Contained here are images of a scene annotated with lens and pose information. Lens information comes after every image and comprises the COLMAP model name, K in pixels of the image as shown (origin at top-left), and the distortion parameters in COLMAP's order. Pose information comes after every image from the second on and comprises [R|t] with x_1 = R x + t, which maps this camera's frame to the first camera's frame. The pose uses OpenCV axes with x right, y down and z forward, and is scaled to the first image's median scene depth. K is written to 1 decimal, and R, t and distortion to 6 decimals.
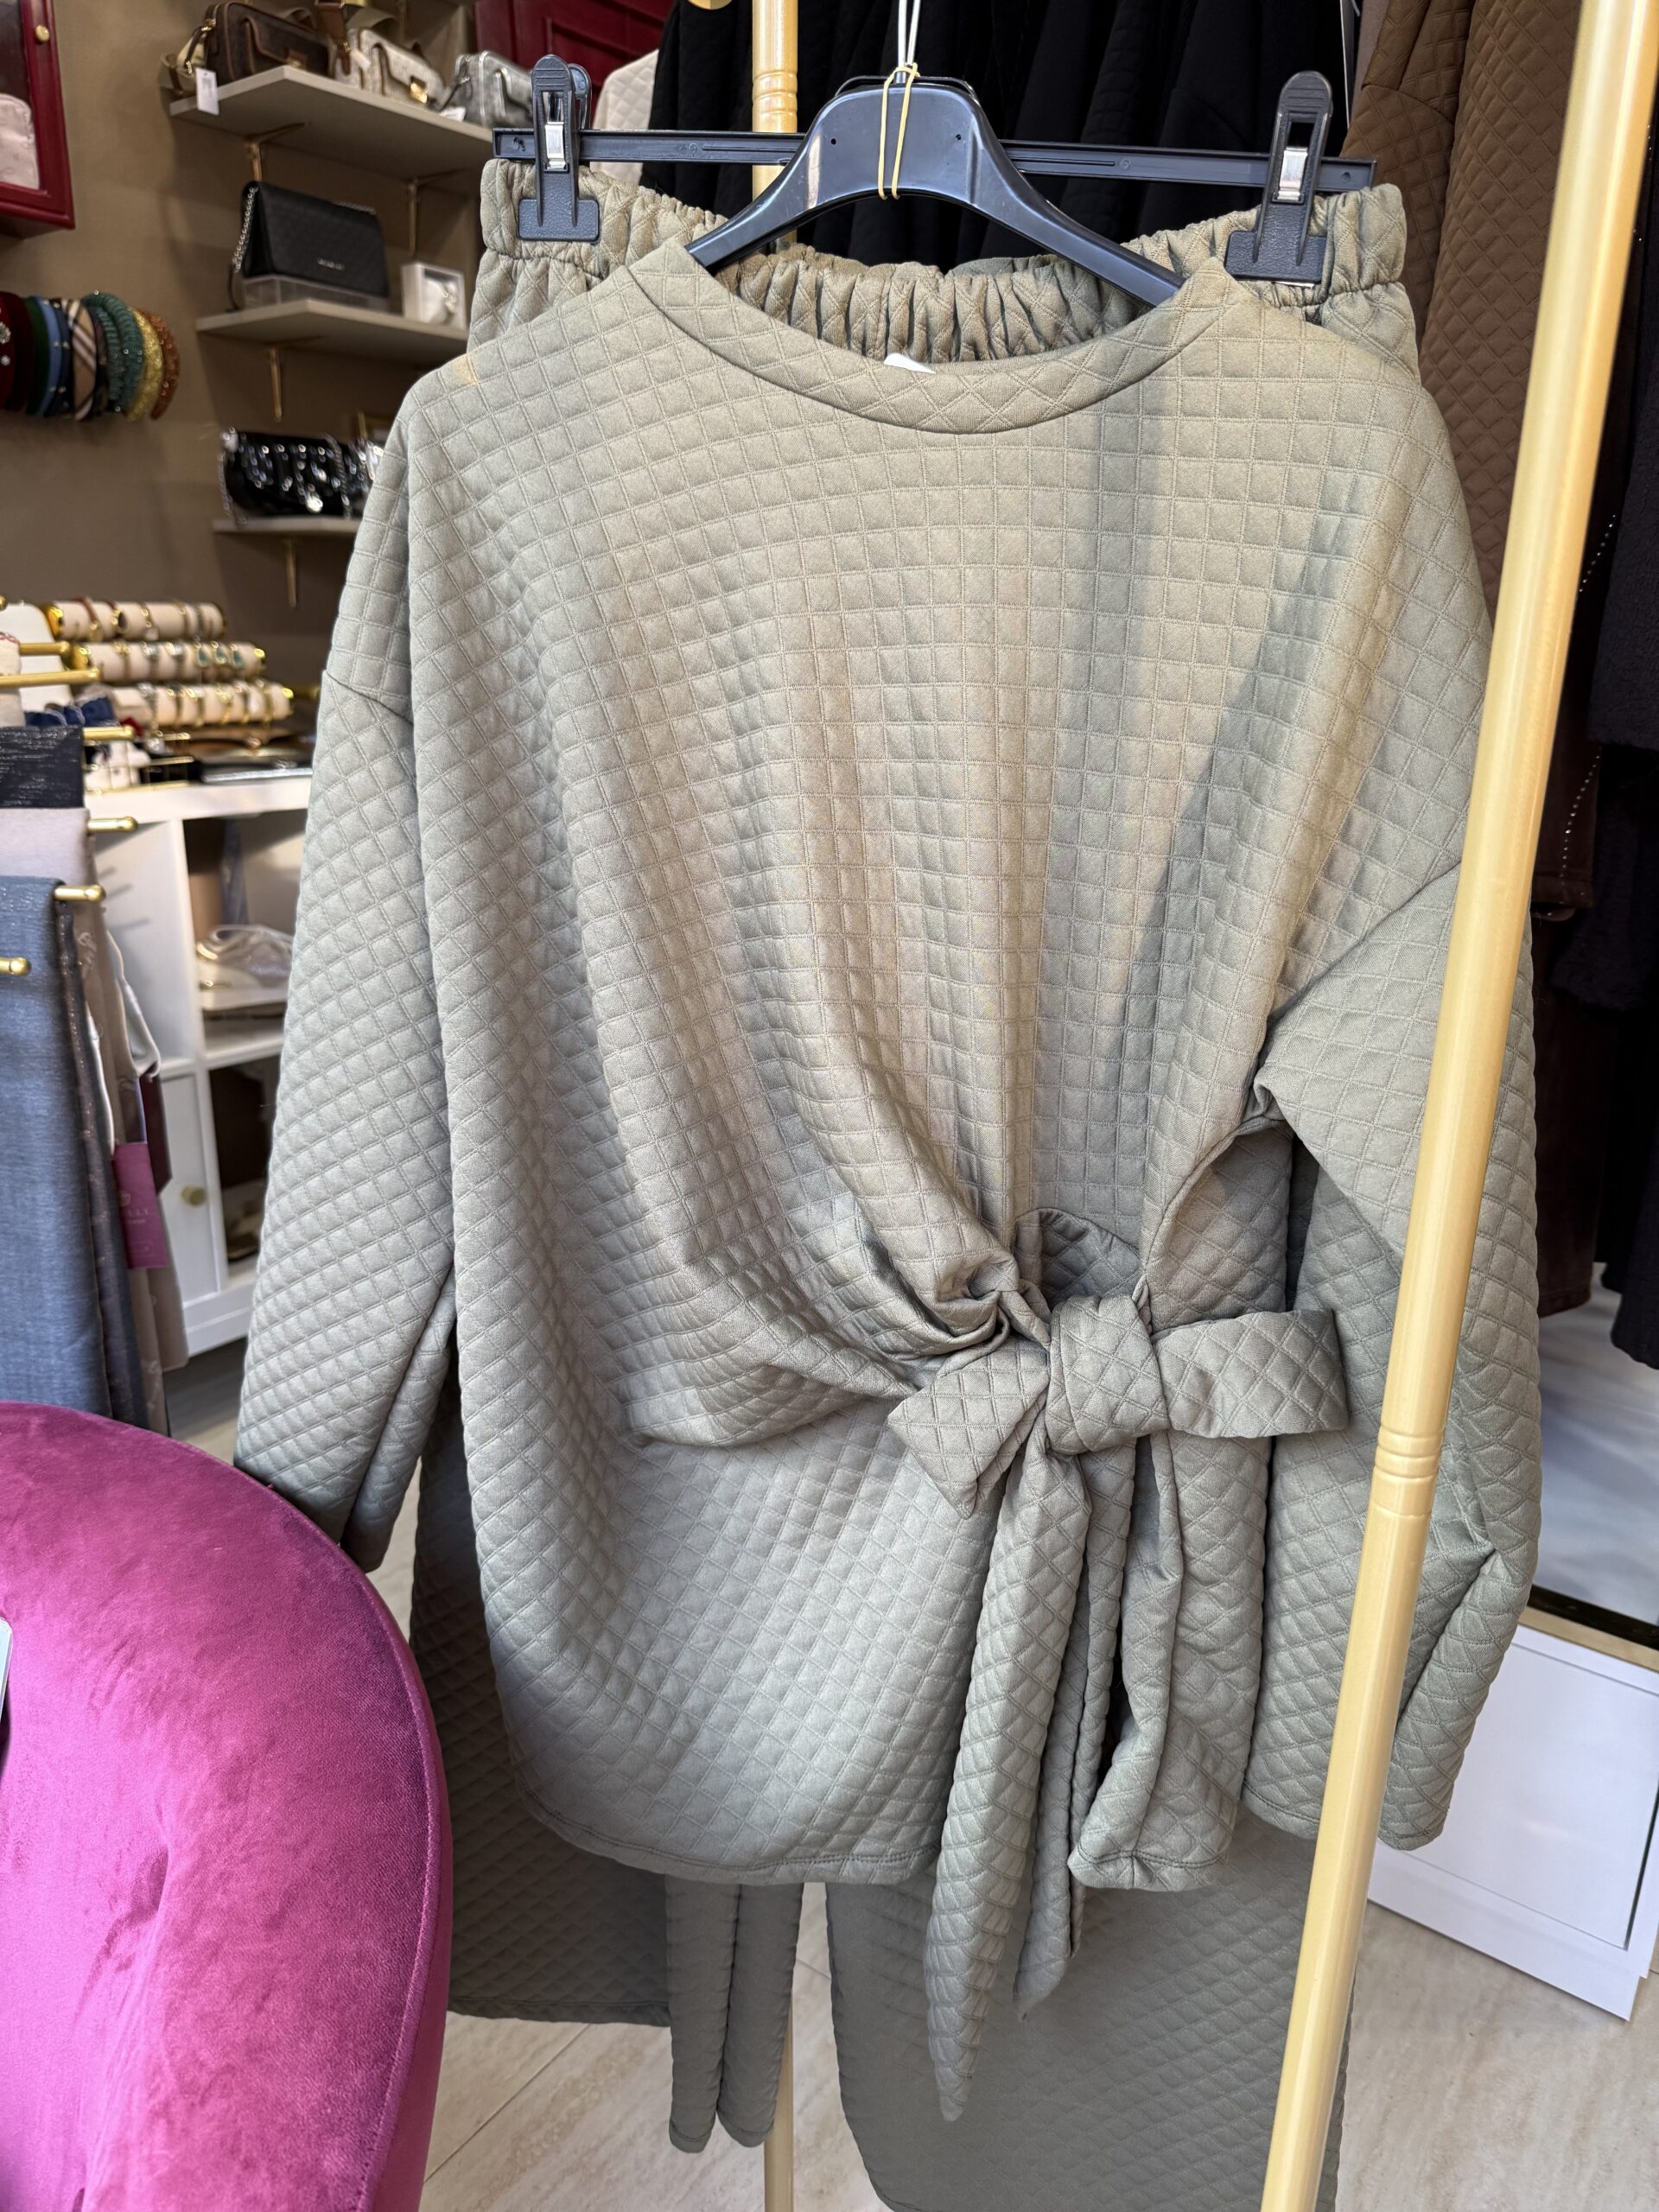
lens RADIAL K [[1571.6, 0, 826.1], [0, 1571.6, 1119.8], [0, 0, 1]] dist [-0.040907, 0.006260]
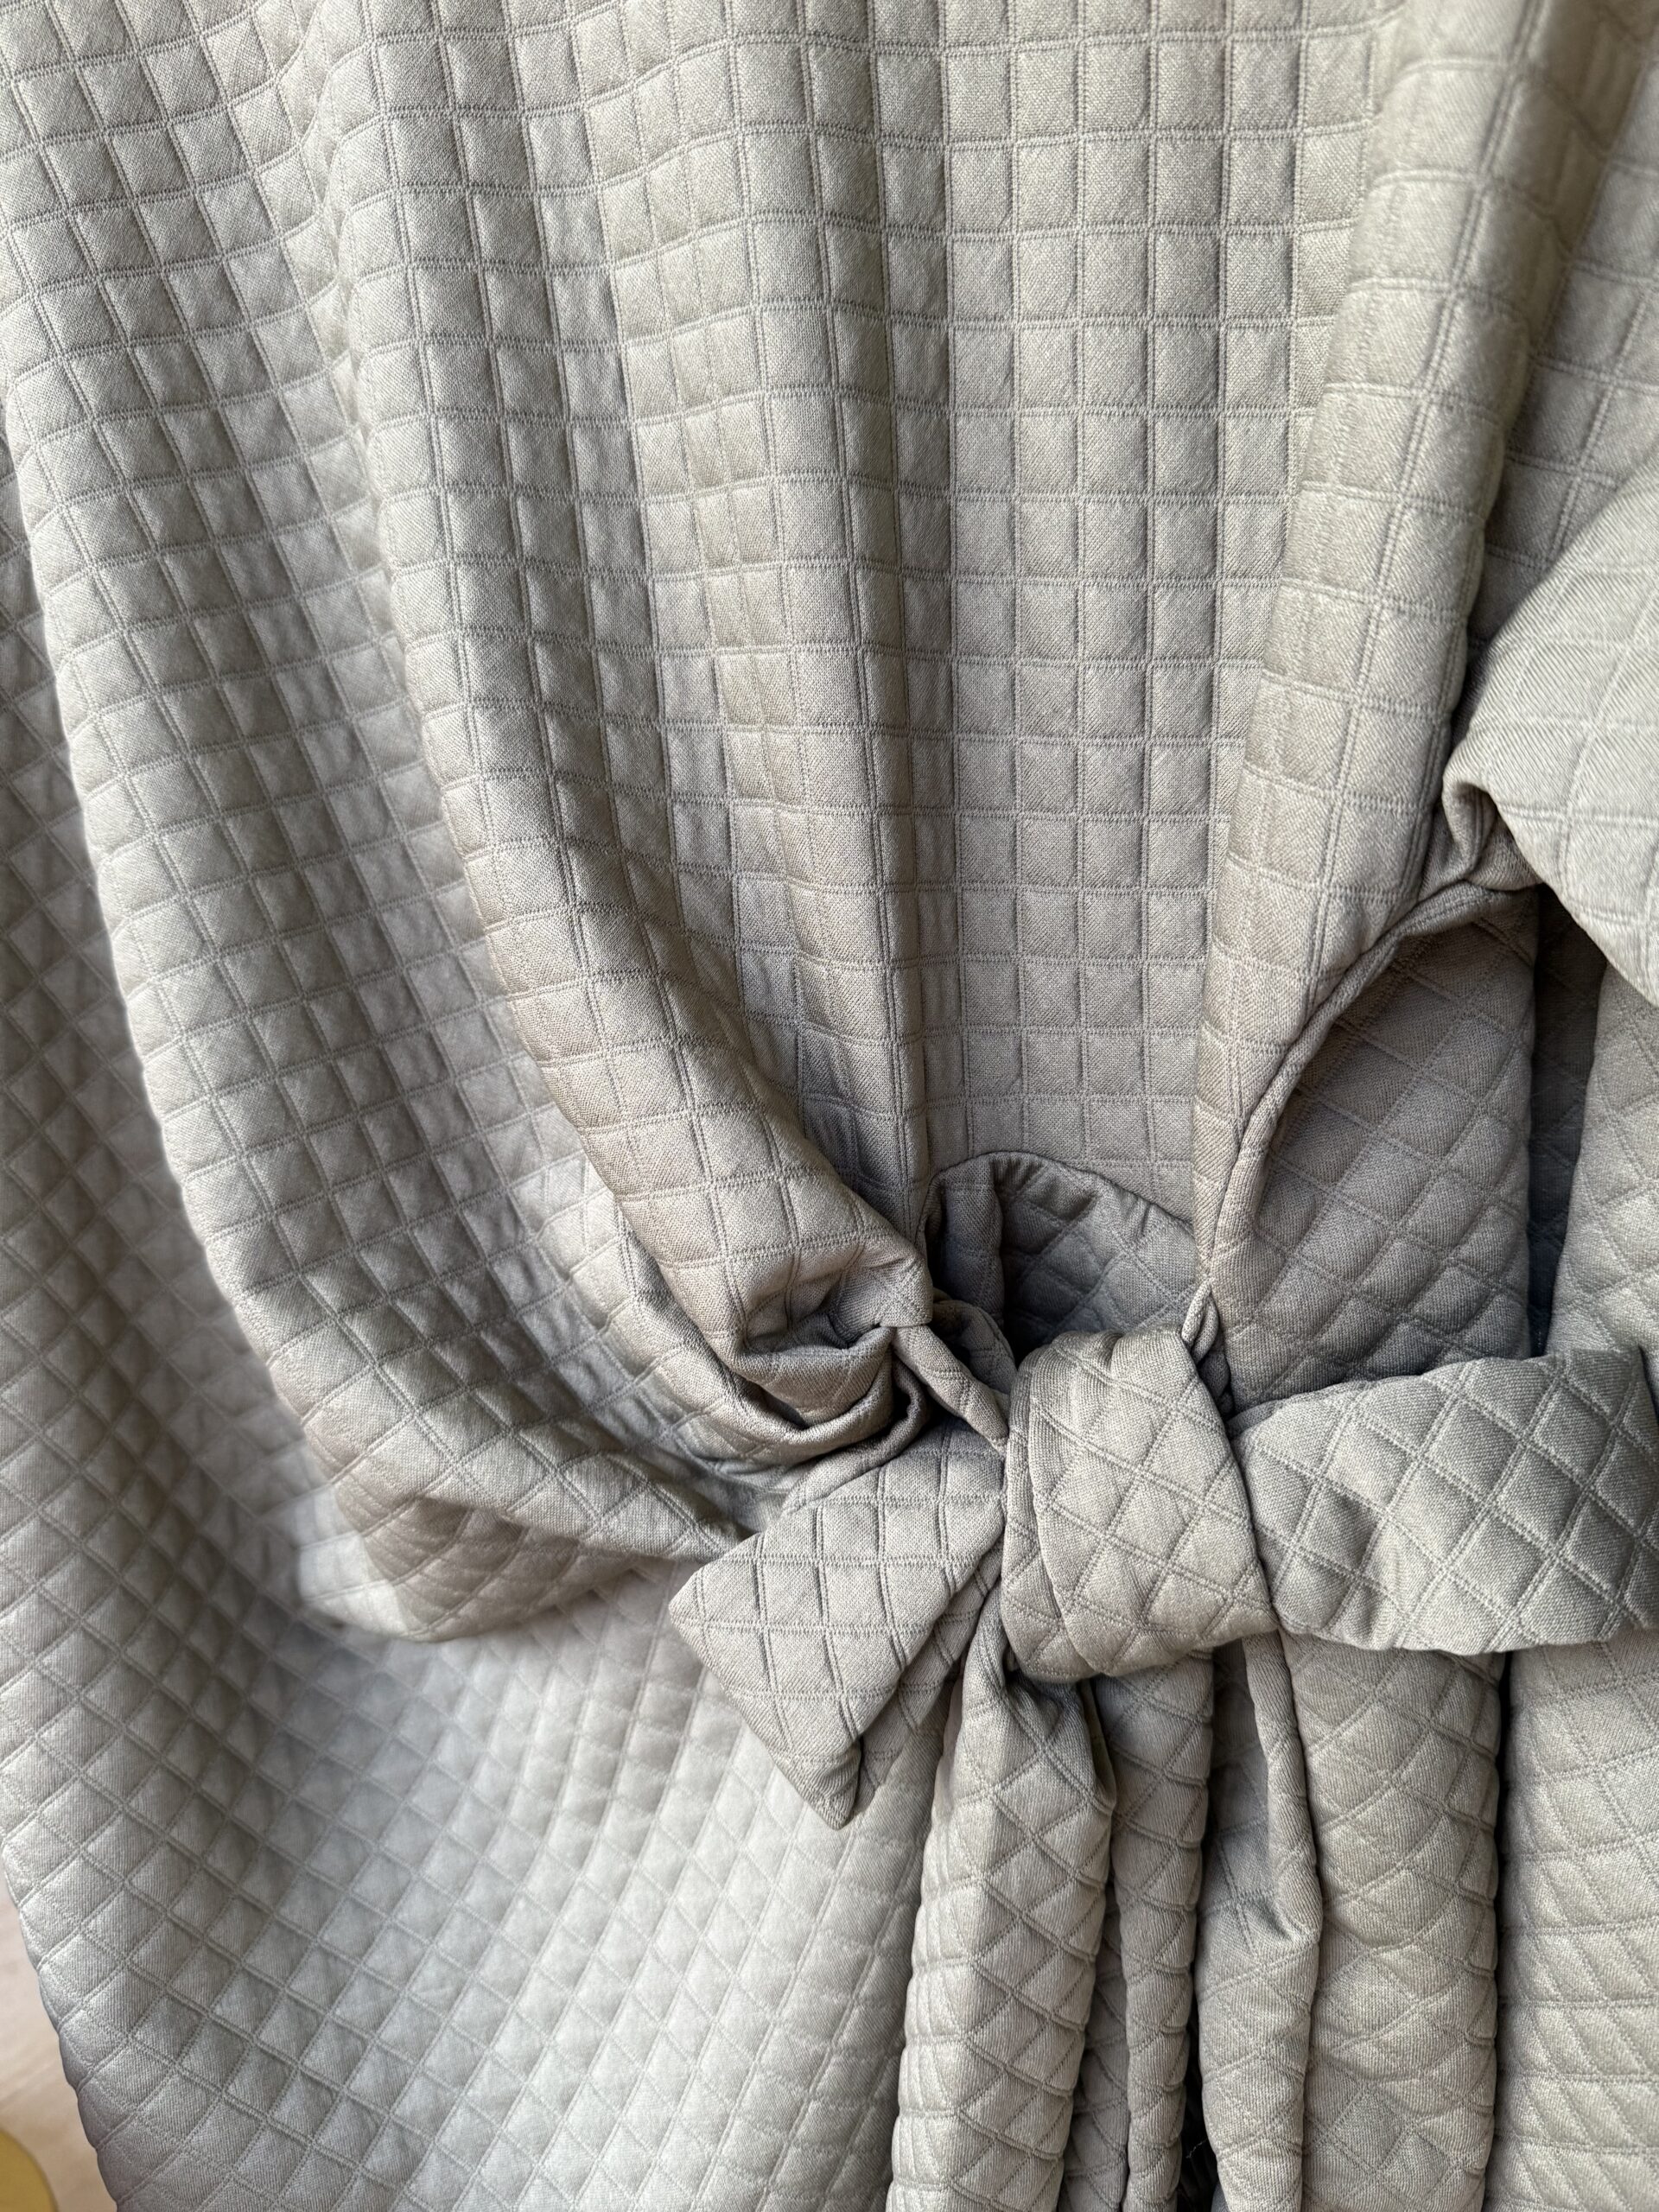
lens RADIAL K [[1571.6, 0, 867.8], [0, 1571.6, 1151.5], [0, 0, 1]] dist [-0.040907, 0.006260]
pose [[0.996906, -0.033754, -0.070991, 0.135662], [0.032788, 0.999354, -0.014733, 0.063002], [0.071442, 0.012360, 0.997368, 0.532999]]
